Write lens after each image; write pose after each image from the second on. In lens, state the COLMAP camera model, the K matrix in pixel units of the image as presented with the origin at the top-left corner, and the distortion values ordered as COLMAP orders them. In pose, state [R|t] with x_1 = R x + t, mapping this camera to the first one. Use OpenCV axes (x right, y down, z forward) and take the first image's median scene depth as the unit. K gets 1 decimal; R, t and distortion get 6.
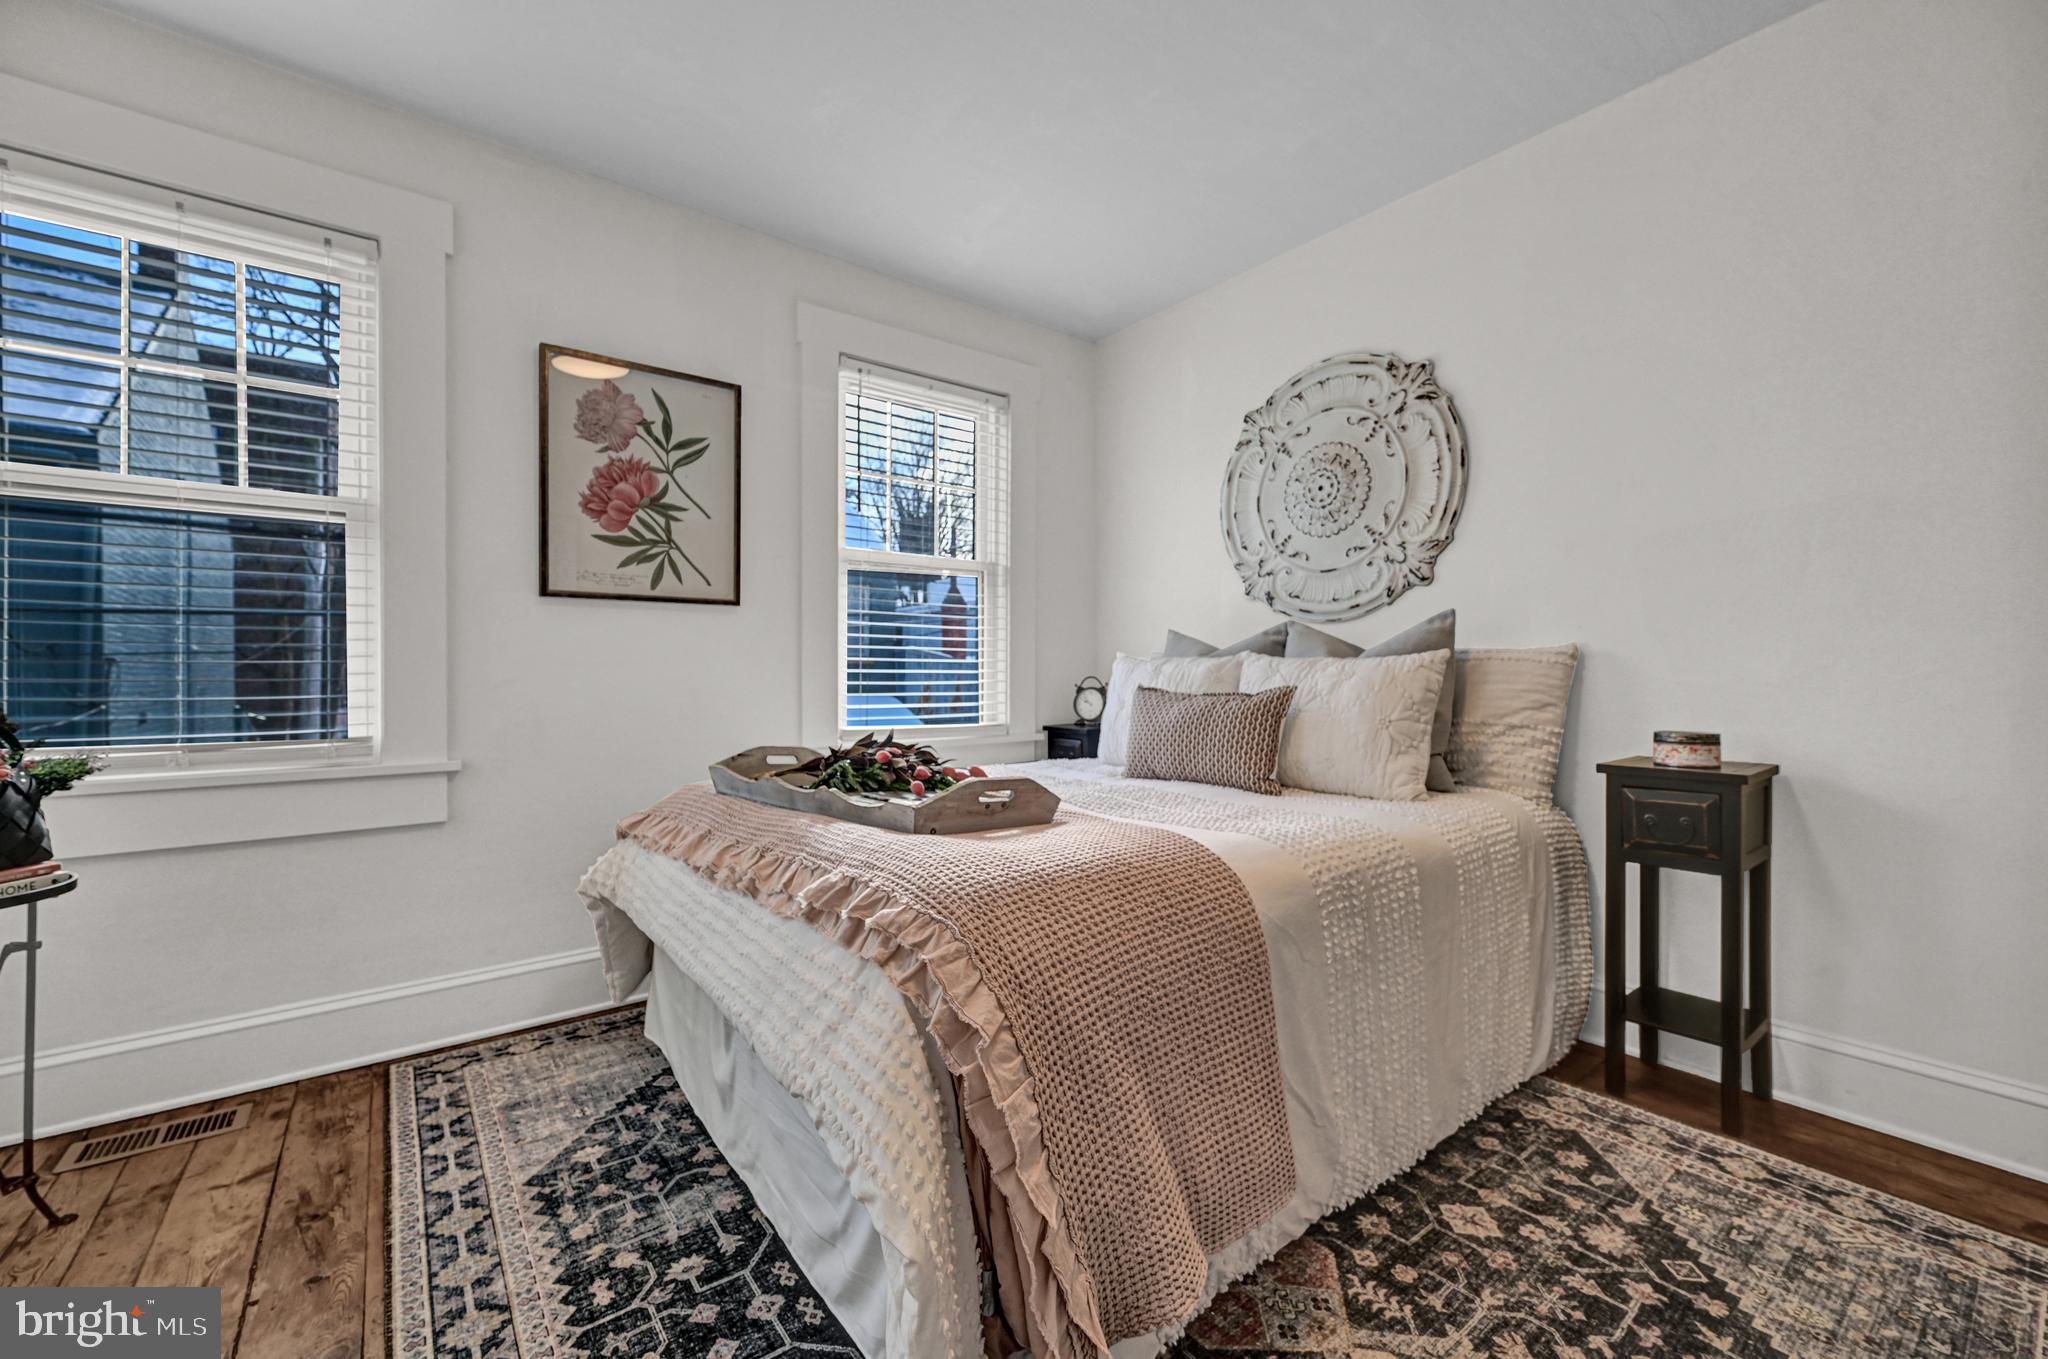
lens RADIAL K [[810.5, 0, 968.3], [0, 810.5, 676.5], [0, 0, 1]] dist [-0.000755, -0.000065]
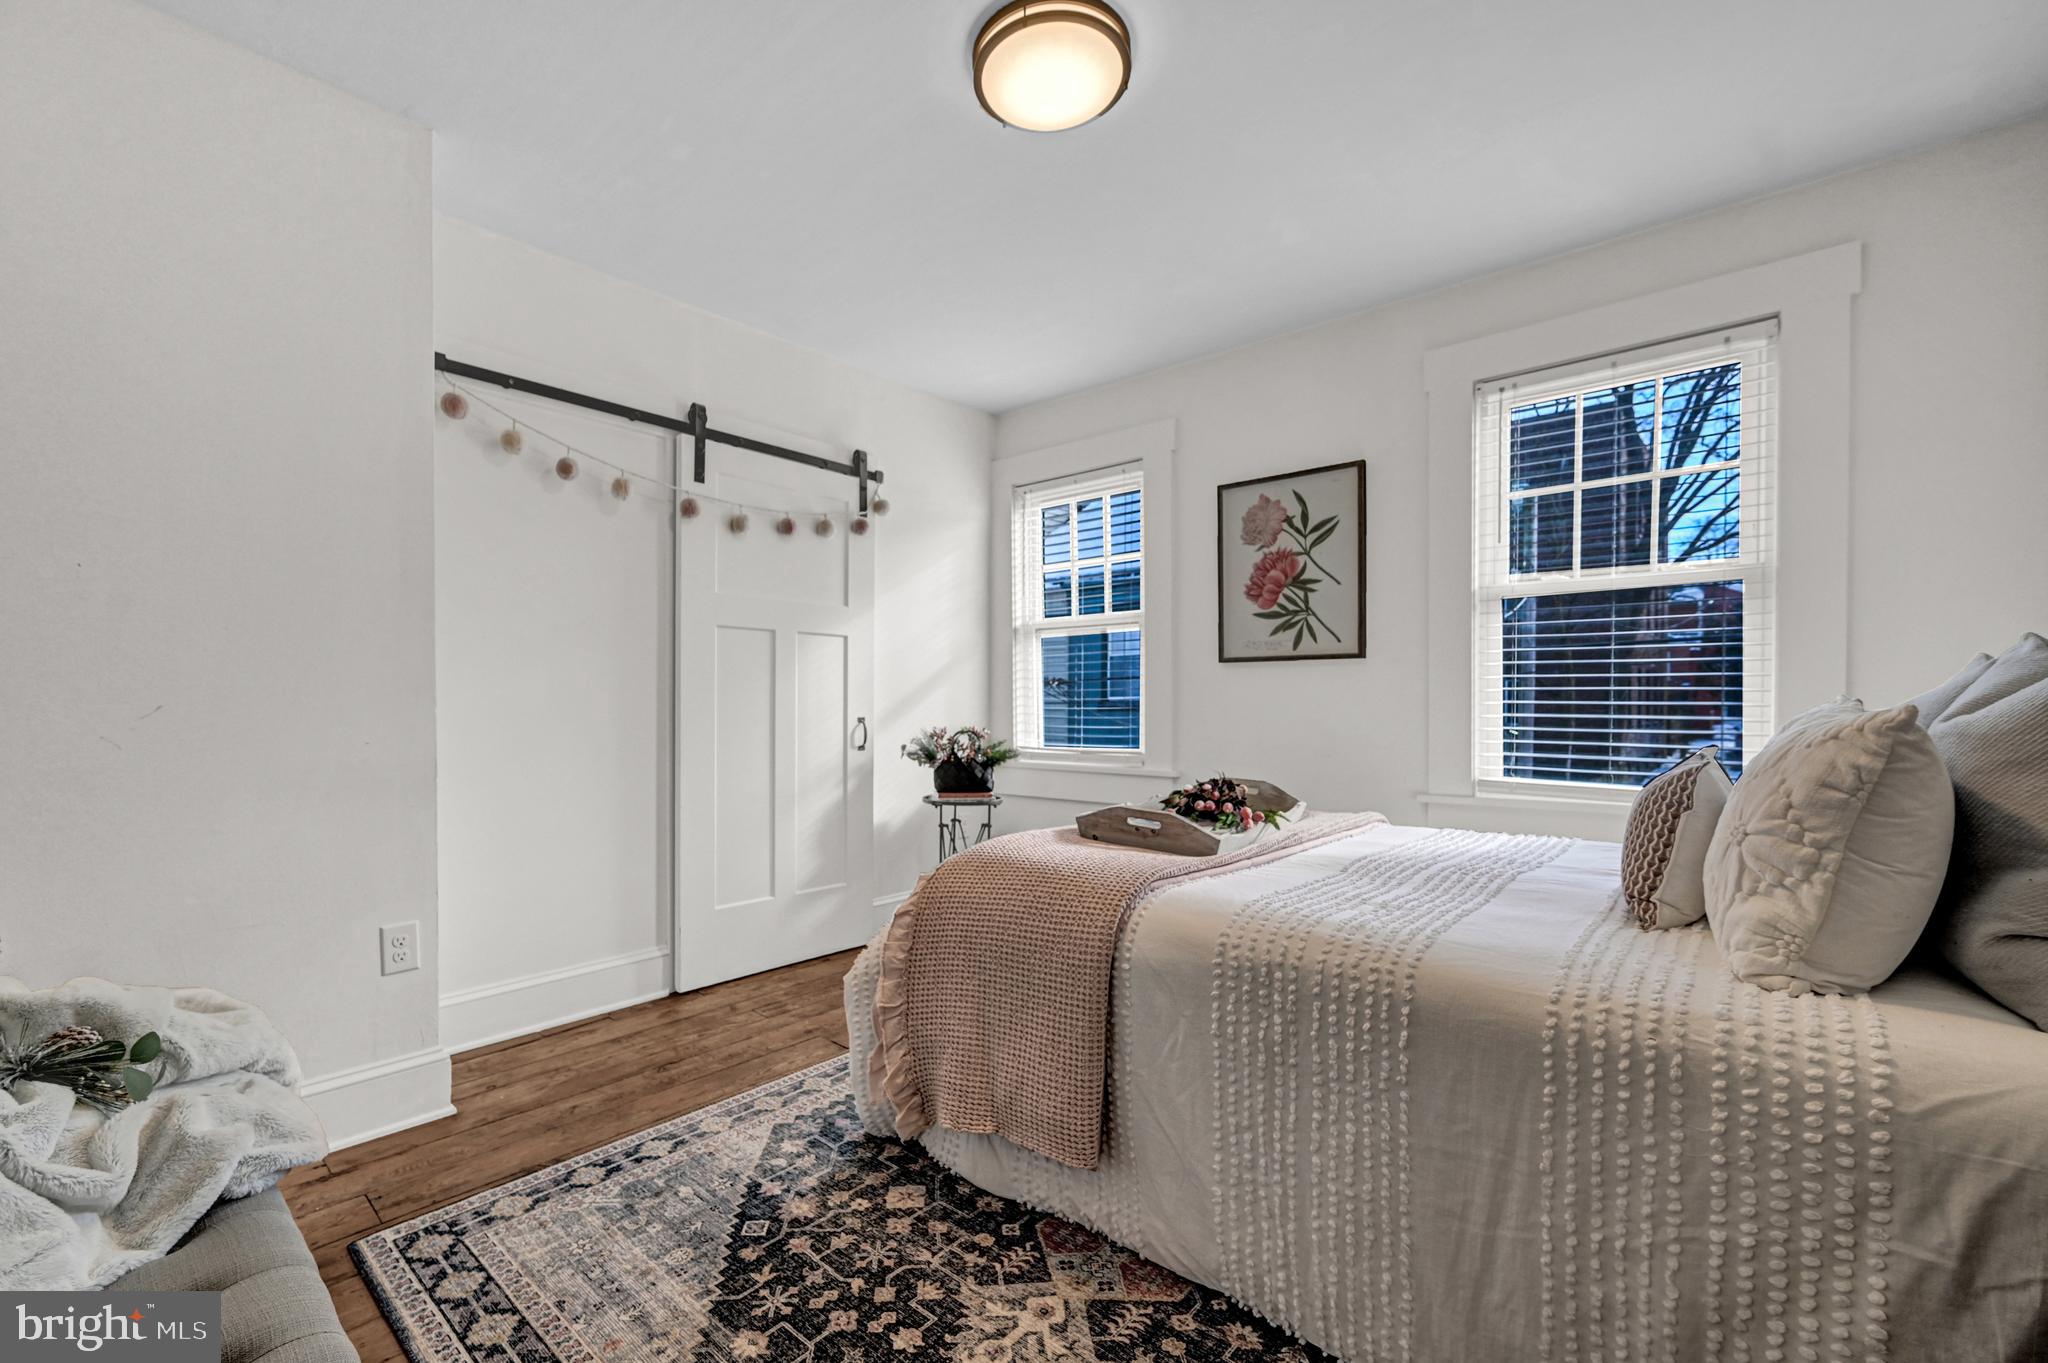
lens RADIAL K [[824.3, 0, 1034.8], [0, 824.3, 712.6], [0, 0, 1]] dist [-0.000240, 0.000023]
pose [[0.250172, 0.013860, -0.968102, 0.752759], [-0.003195, 0.999904, 0.013489, -0.027611], [0.968196, -0.000281, 0.250192, 0.299122]]
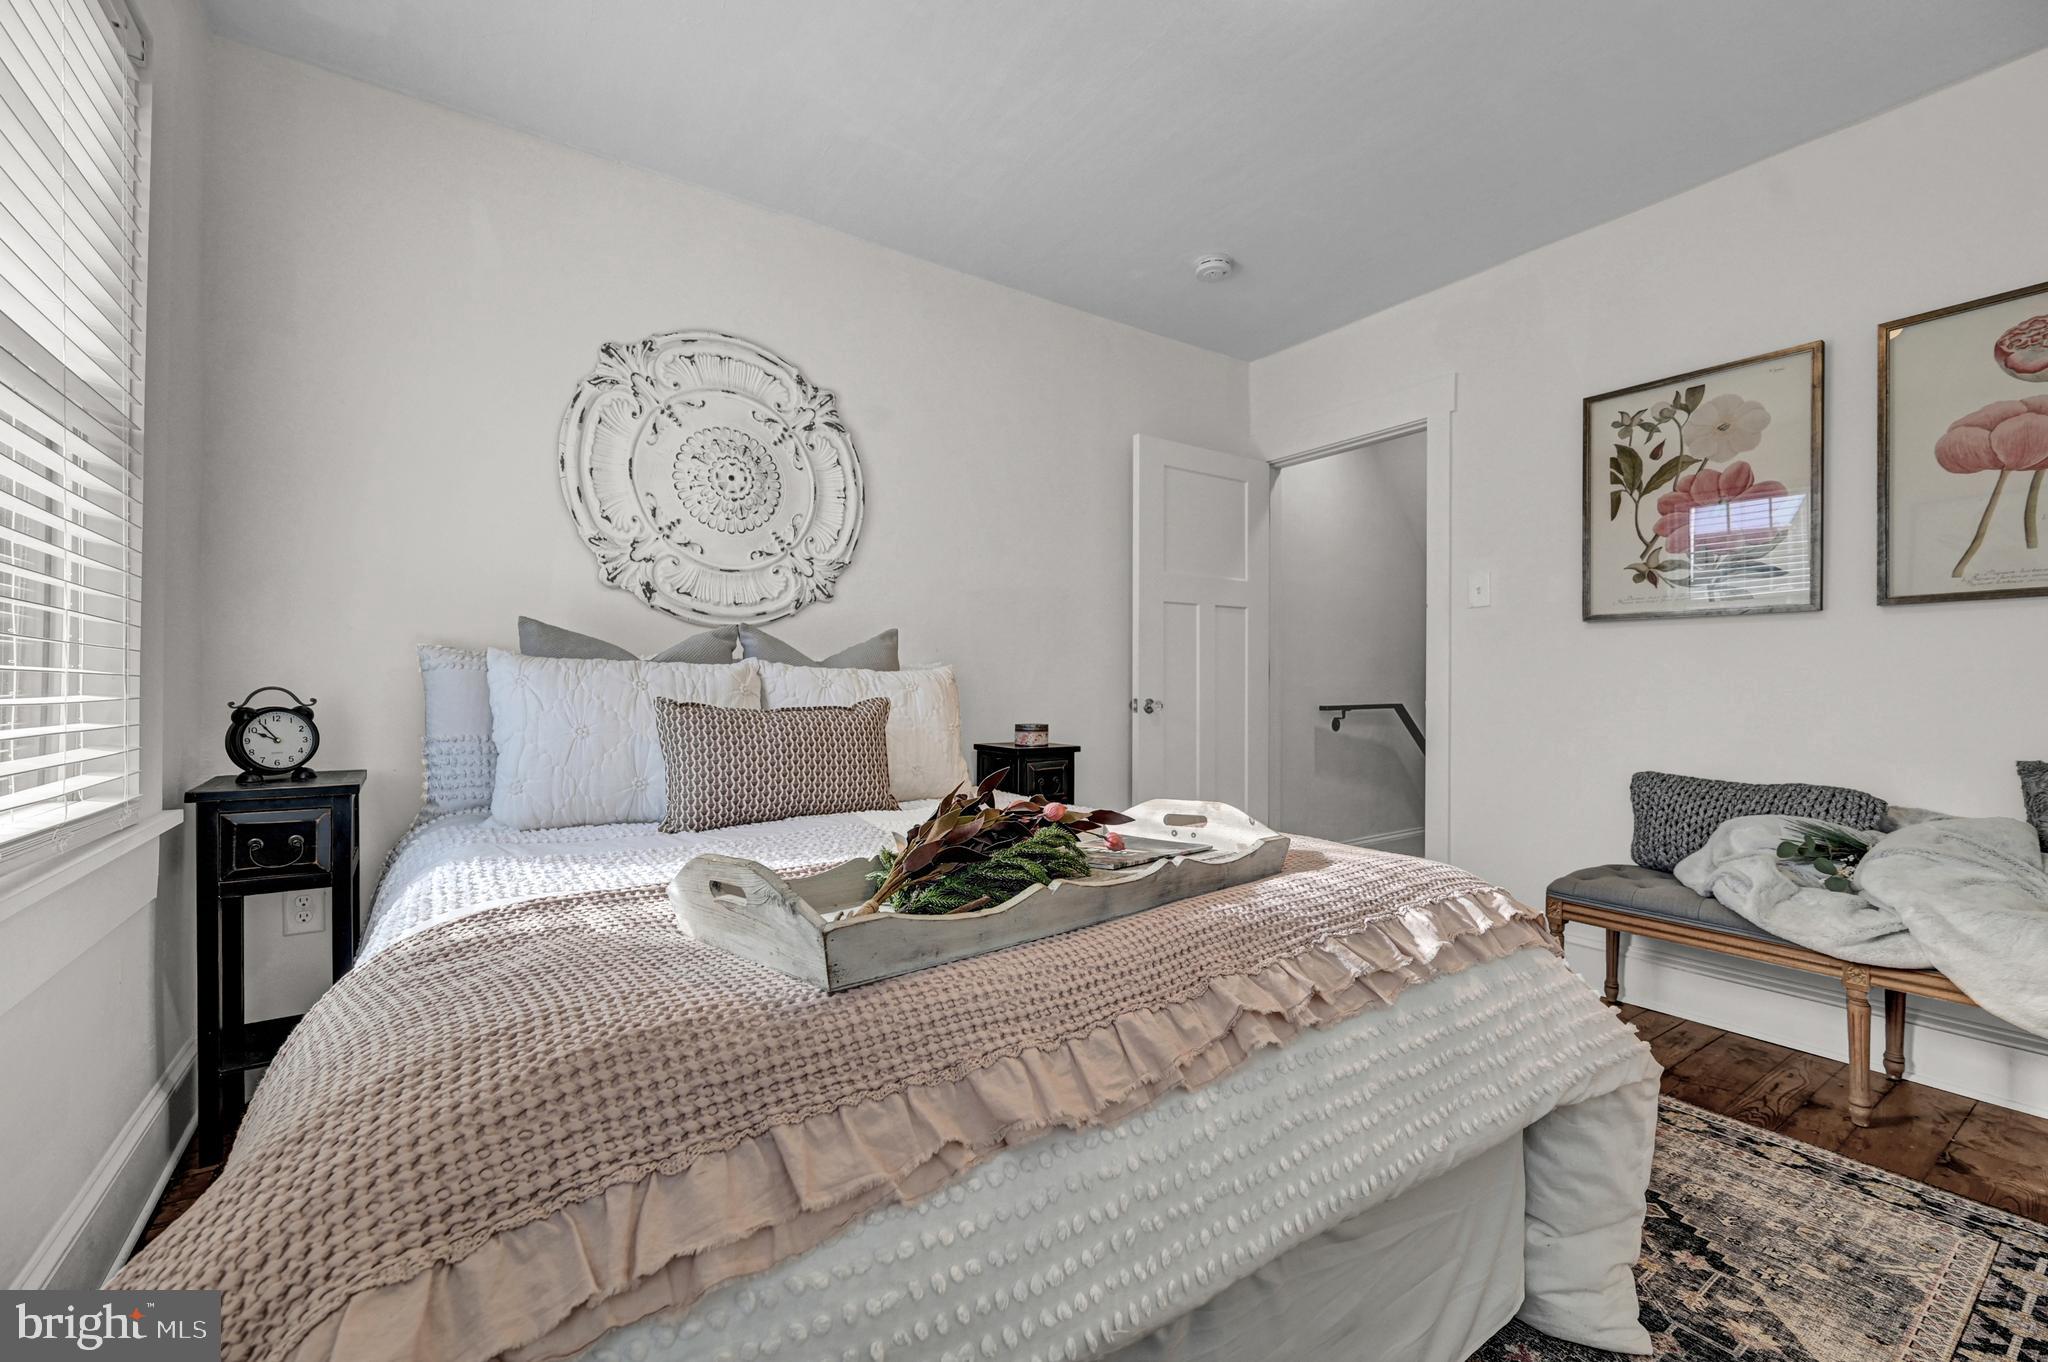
lens RADIAL K [[843.0, 0, 1028.6], [0, 843.0, 689.4], [0, 0, 1]] dist [0.000265, -0.000049]
pose [[0.019689, -0.001603, 0.999805, -0.515568], [-0.002036, 0.999997, 0.001644, -0.000526], [-0.999804, -0.002068, 0.019685, 0.684174]]
